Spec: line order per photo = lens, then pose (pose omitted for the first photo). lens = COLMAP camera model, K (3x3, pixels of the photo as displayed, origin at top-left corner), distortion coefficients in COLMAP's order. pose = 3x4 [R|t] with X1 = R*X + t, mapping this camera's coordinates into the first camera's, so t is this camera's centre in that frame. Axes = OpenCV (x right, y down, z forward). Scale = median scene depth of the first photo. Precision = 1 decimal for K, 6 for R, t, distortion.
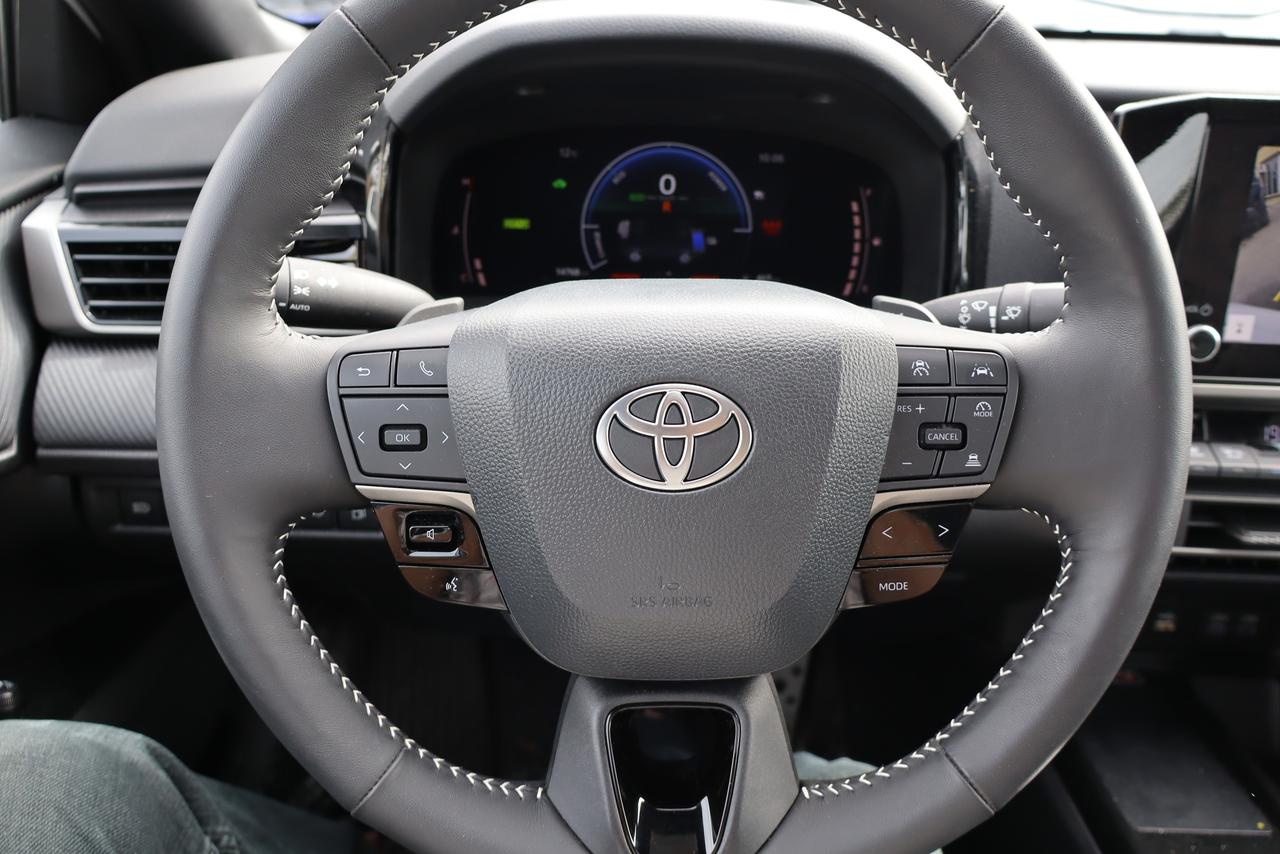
lens RADIAL K [[1082.6, 0, 640.8], [0, 1082.6, 424.4], [0, 0, 1]] dist [0.005945, -0.005865]
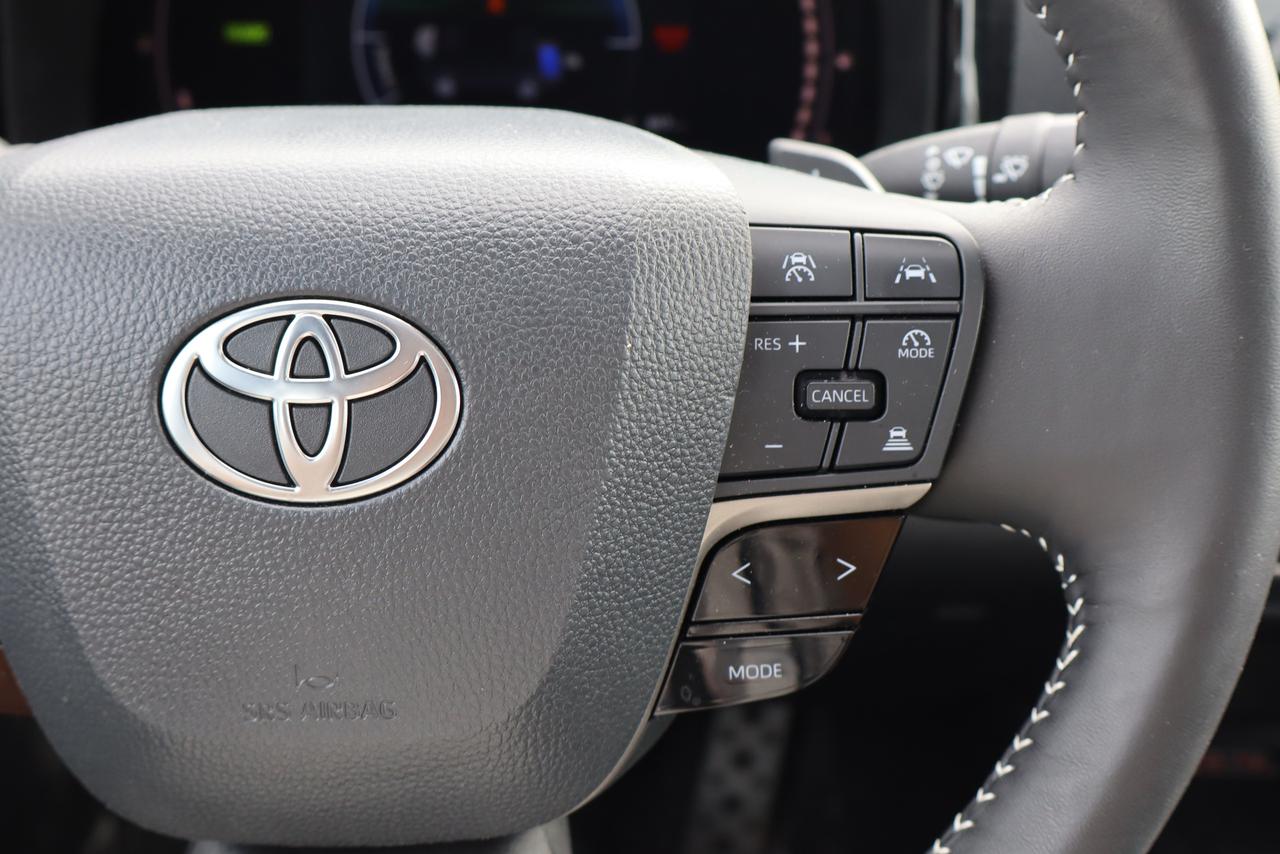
lens RADIAL K [[1526.8, 0, 643.2], [0, 1526.8, 423.7], [0, 0, 1]] dist [0.017254, 0.000000]
pose [[0.999968, -0.005680, 0.005634, 0.174047], [0.005419, 0.998959, 0.045299, -0.009479], [-0.005886, -0.045267, 0.998958, 0.241656]]
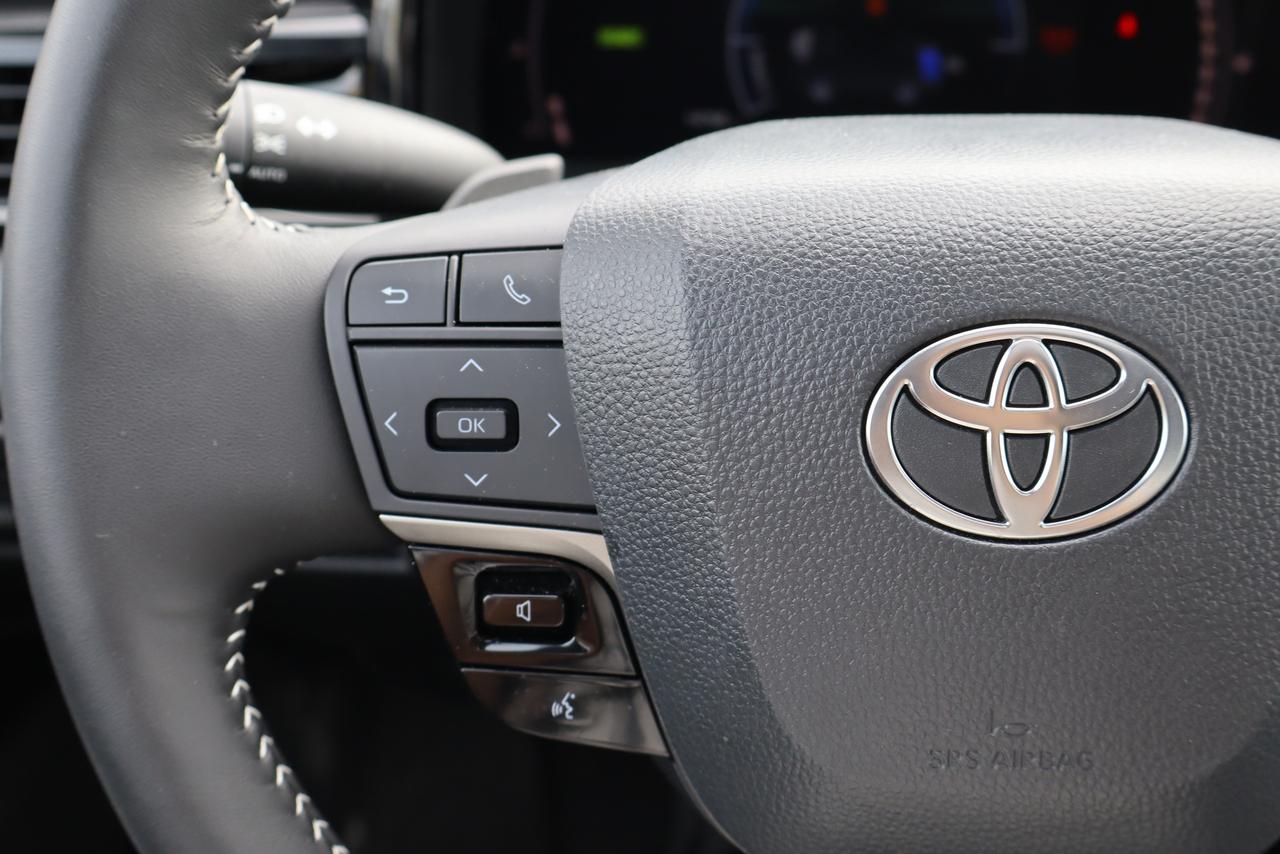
lens RADIAL K [[1526.8, 0, 639.0], [0, 1526.8, 428.9], [0, 0, 1]] dist [0.017254, 0.000000]
pose [[0.998438, 0.006756, -0.055453, -0.098939], [-0.004076, 0.998825, 0.048300, -0.020968], [0.055715, -0.047999, 0.997292, 0.277299]]
